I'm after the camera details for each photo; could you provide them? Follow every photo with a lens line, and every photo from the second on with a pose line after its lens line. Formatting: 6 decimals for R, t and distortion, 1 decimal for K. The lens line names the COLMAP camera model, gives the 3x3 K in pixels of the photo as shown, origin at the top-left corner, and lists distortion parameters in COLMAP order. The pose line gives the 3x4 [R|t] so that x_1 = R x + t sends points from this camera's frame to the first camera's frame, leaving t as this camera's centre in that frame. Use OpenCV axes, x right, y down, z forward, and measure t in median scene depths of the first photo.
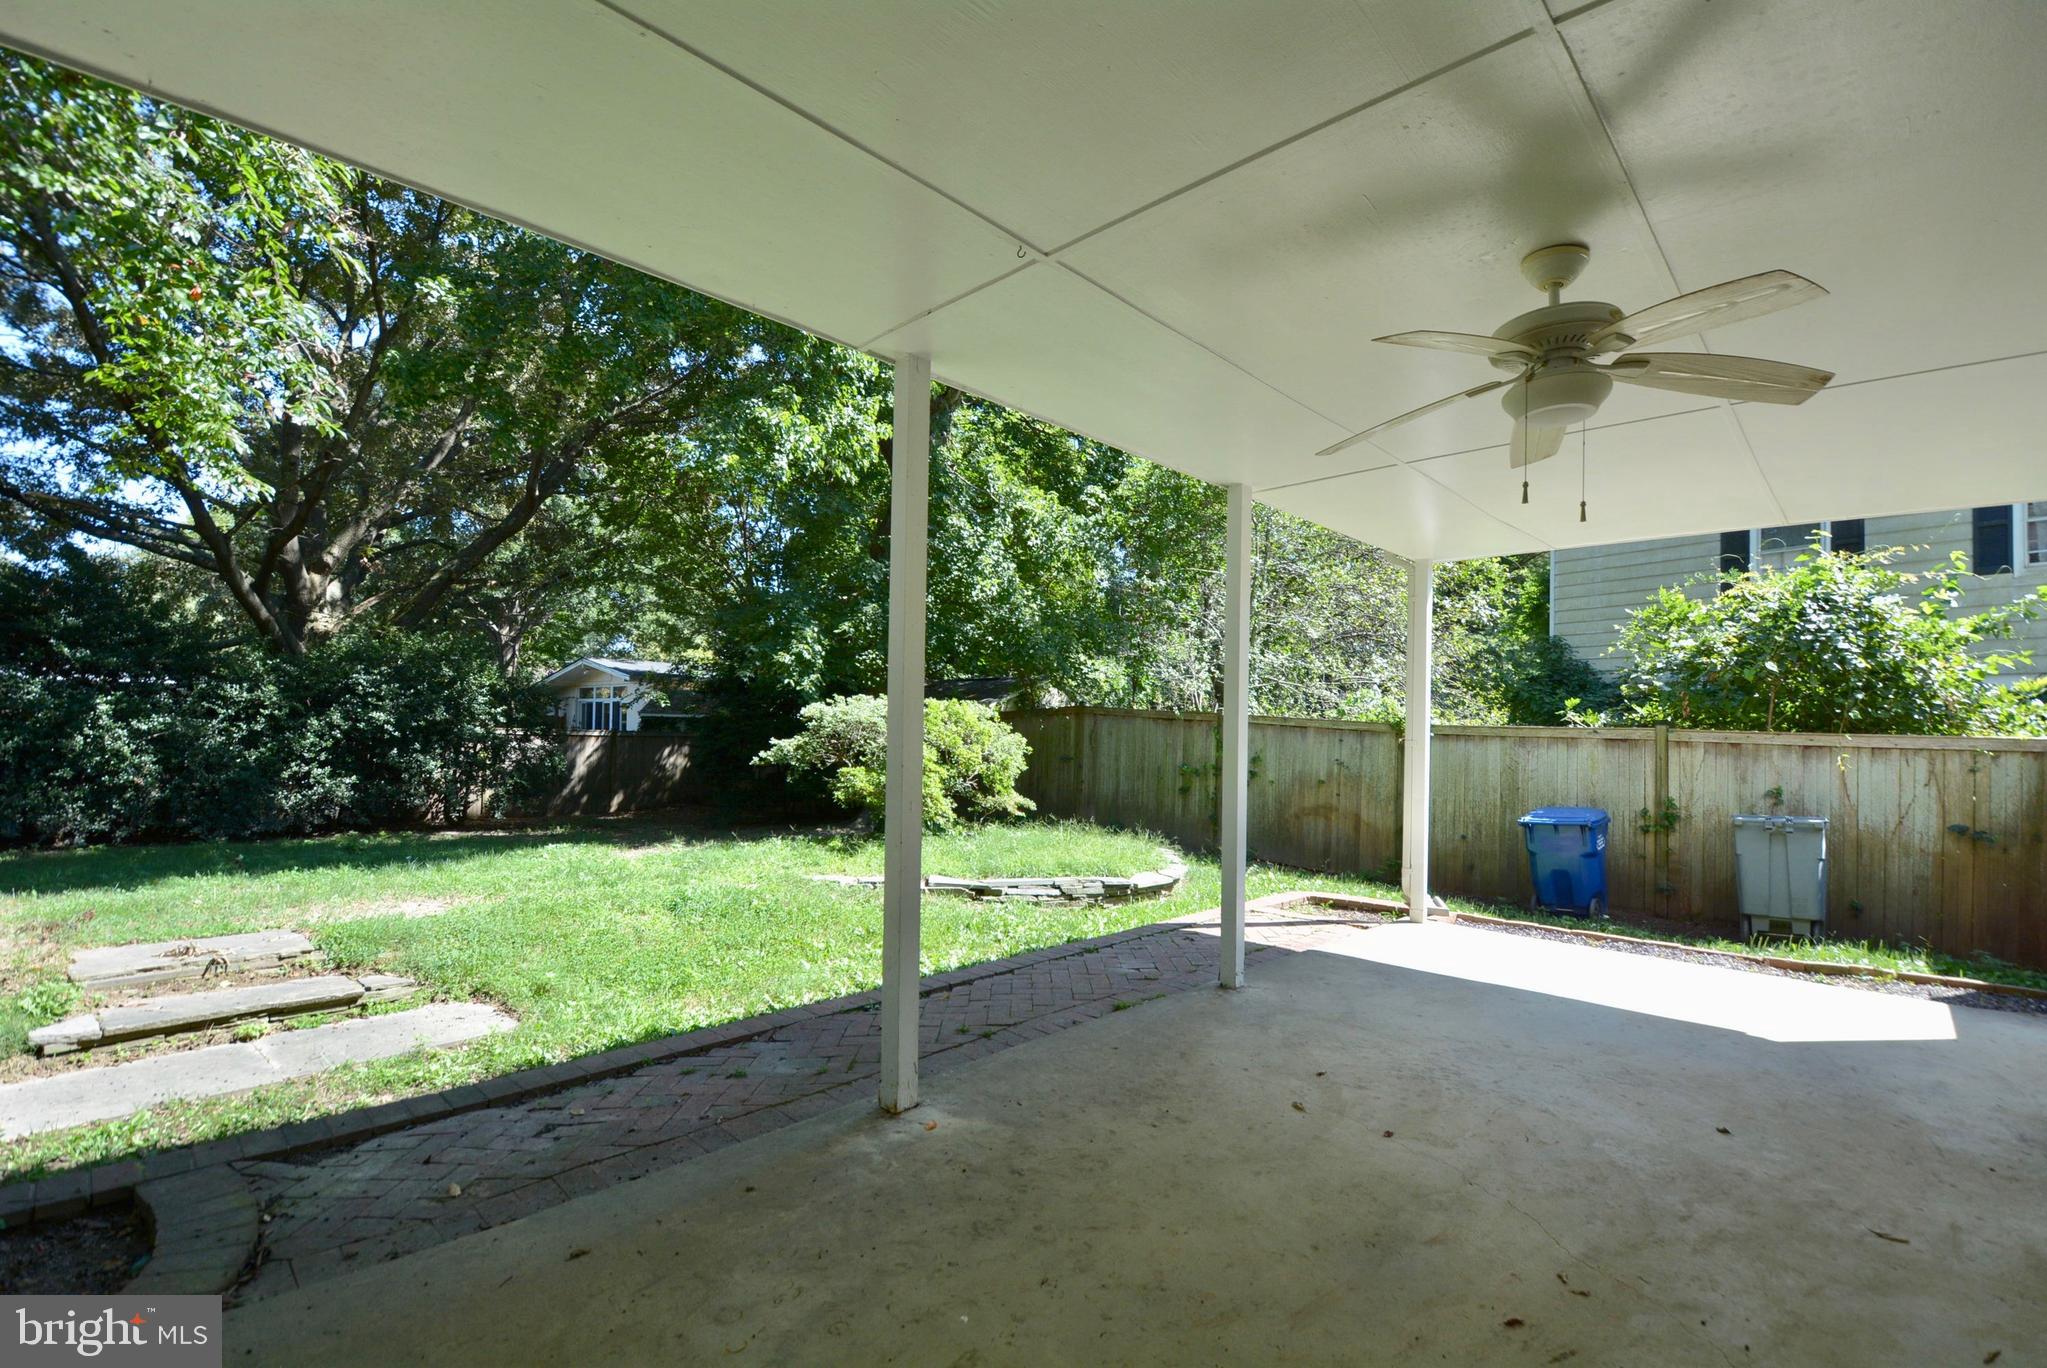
lens RADIAL K [[905.4, 0, 1037.2], [0, 905.4, 711.5], [0, 0, 1]] dist [0.002037, -0.011896]
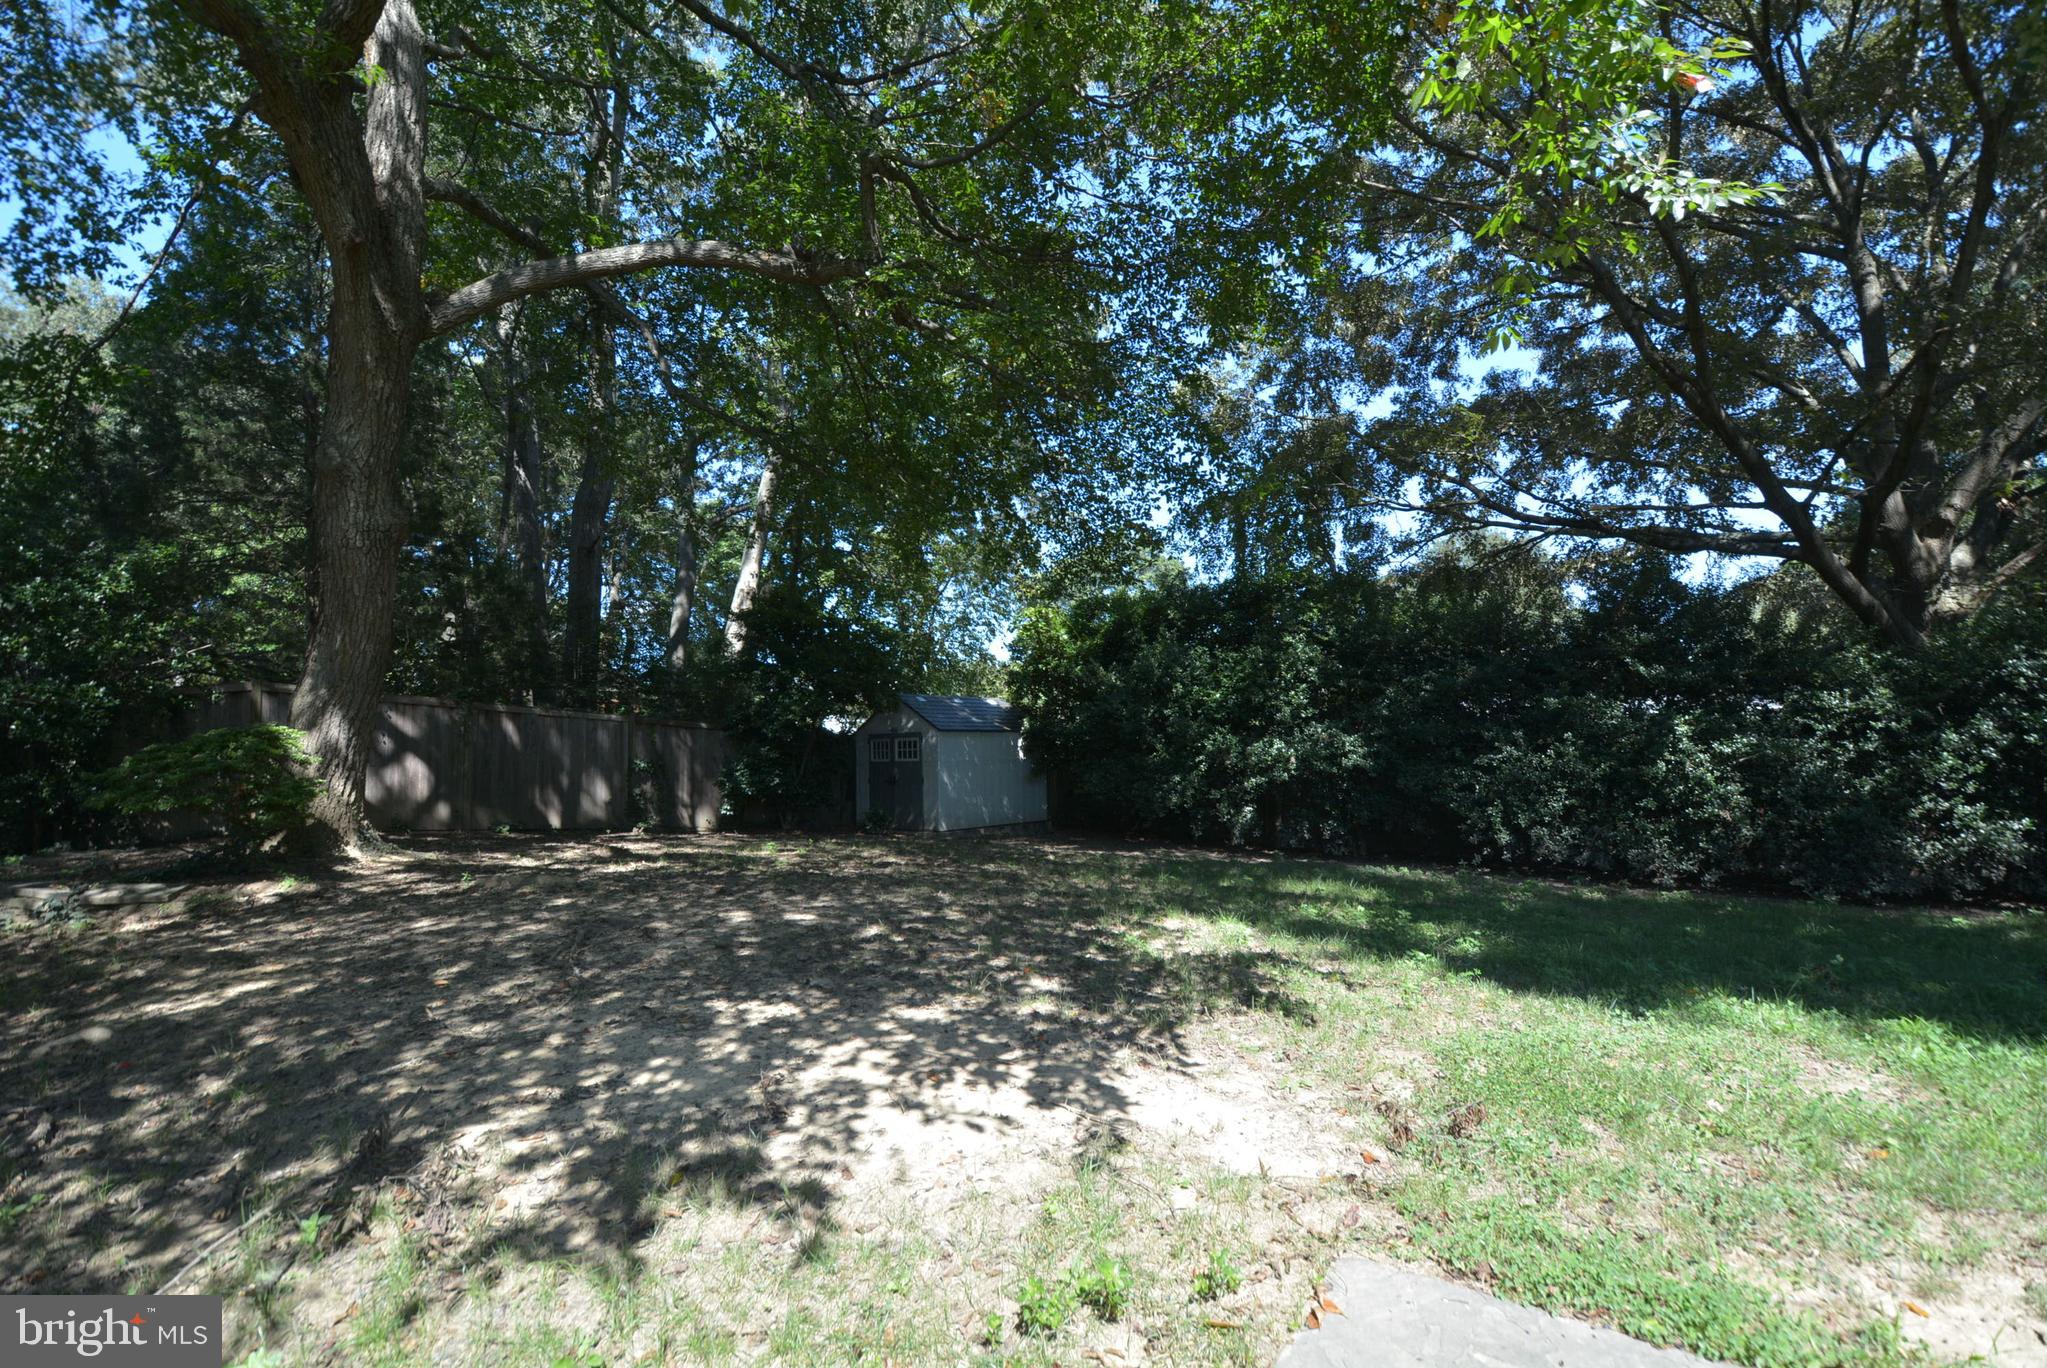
lens RADIAL K [[891.9, 0, 1046.3], [0, 891.9, 710.8], [0, 0, 1]] dist [0.016287, -0.022392]
pose [[0.098487, -0.070887, -0.992610, -0.216298], [0.038179, 0.996995, -0.067412, 0.011962], [0.994406, -0.031257, 0.100897, 0.268328]]
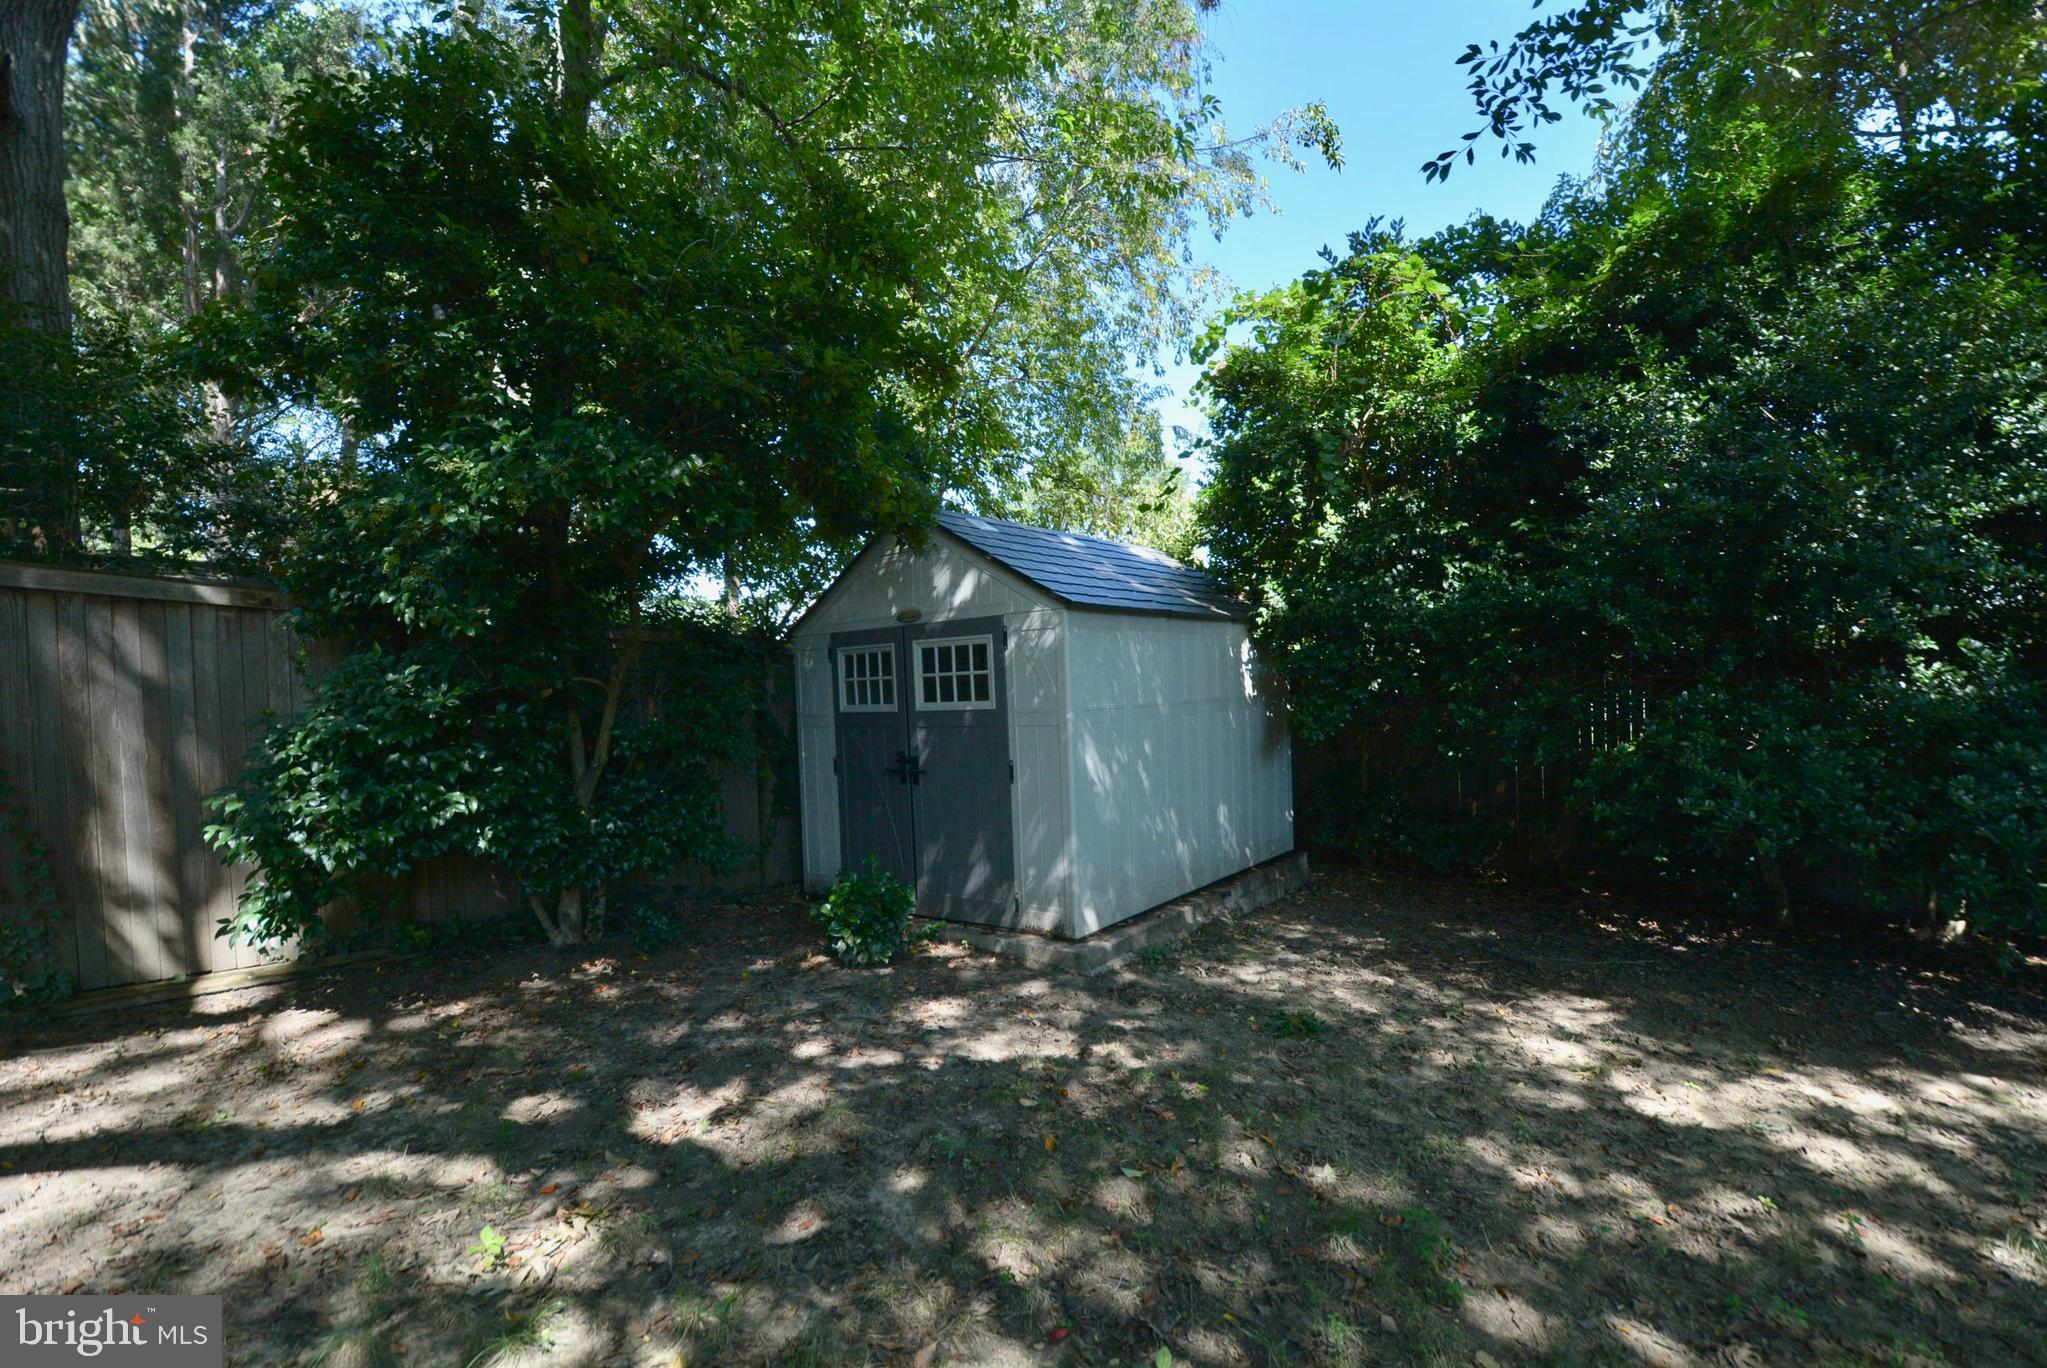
lens RADIAL K [[891.9, 0, 1046.3], [0, 891.9, 710.8], [0, 0, 1]] dist [0.016287, -0.022392]
pose [[0.131341, -0.007997, -0.991305, -1.078753], [0.066014, 0.997818, 0.000697, -0.007278], [0.989137, -0.065531, 0.131583, 0.187263]]
